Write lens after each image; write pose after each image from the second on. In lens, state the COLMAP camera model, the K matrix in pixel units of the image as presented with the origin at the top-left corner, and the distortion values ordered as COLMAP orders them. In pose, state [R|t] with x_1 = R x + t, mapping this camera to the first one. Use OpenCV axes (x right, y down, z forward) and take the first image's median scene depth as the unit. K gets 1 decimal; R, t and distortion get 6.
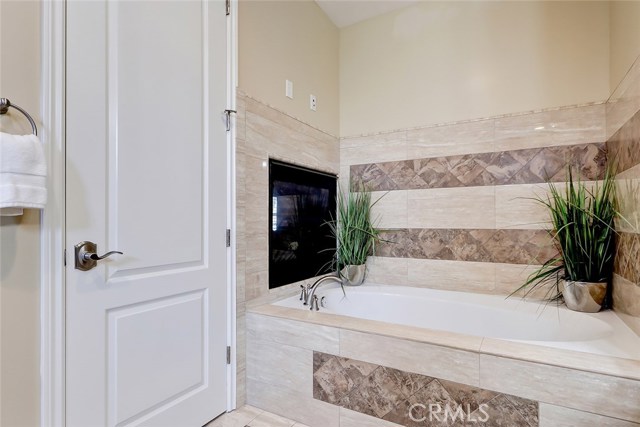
lens RADIAL K [[346.8, 0, 318.1], [0, 346.8, 218.7], [0, 0, 1]] dist [0.003973, -0.000657]
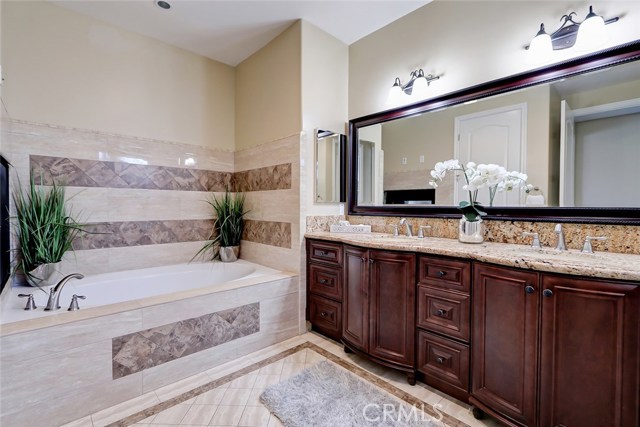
lens RADIAL K [[294.5, 0, 317.3], [0, 294.5, 215.4], [0, 0, 1]] dist [-0.002173, -0.000083]
pose [[0.275578, -0.028132, 0.960867, -0.549187], [-0.014457, 0.999337, 0.033404, -0.040852], [-0.961170, -0.023097, 0.274989, 0.090496]]
